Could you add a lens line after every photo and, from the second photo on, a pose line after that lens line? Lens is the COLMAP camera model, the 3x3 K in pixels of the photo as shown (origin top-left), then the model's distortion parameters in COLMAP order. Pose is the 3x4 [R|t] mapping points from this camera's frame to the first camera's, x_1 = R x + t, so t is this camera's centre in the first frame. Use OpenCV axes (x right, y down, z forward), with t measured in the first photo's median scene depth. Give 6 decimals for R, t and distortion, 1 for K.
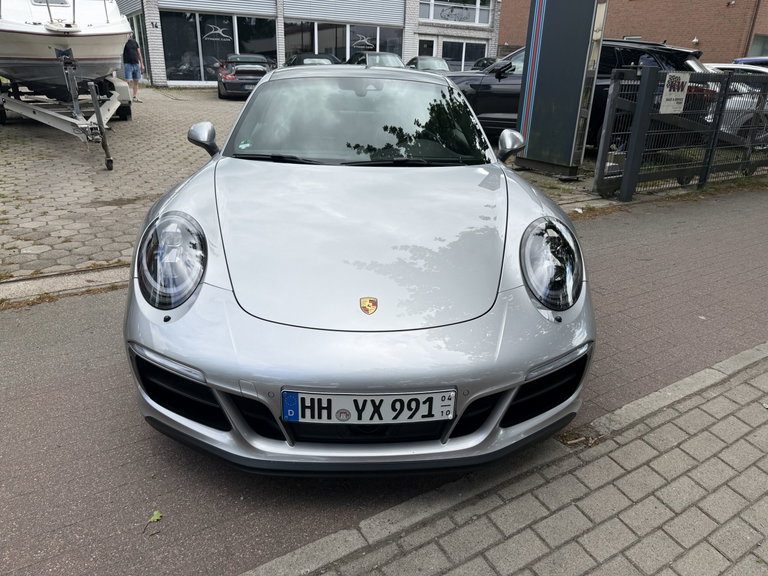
lens RADIAL K [[555.0, 0, 385.5], [0, 555.0, 292.5], [0, 0, 1]] dist [-0.001464, -0.011280]
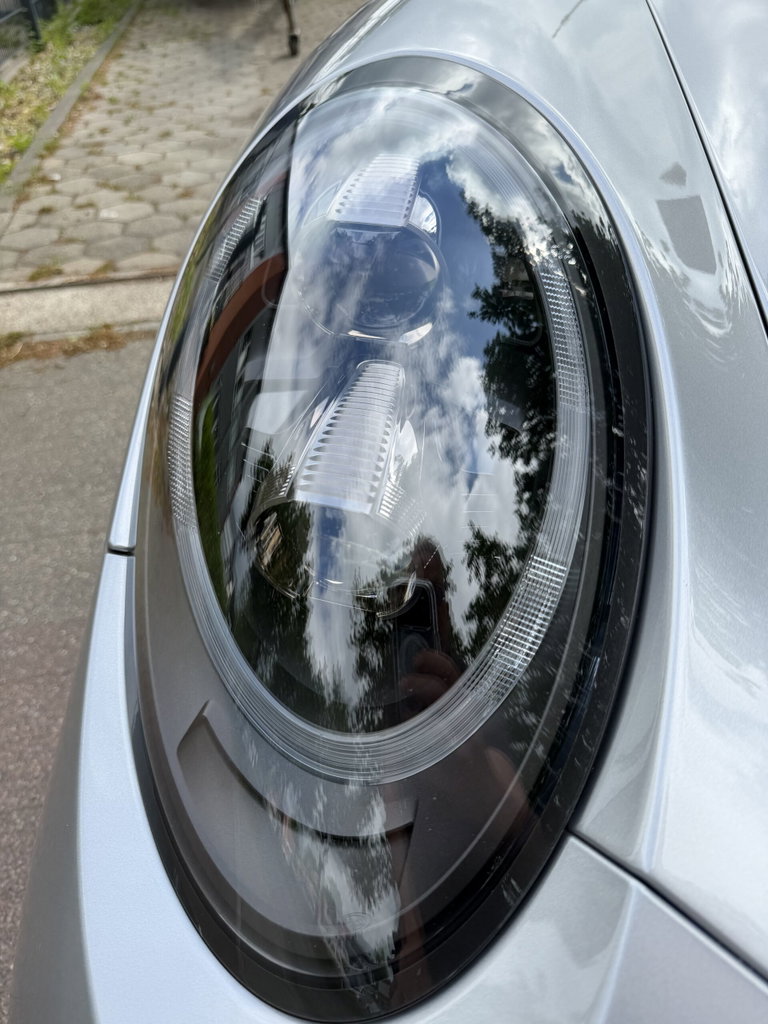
lens RADIAL K [[740.0, 0, 384.0], [0, 740.0, 513.0], [0, 0, 1]] dist [-0.001464, -0.011280]
pose [[0.929841, 0.187104, -0.316841, -0.155410], [-0.083541, 0.945930, 0.313430, -0.046993], [0.358353, -0.264971, 0.895195, 0.408116]]
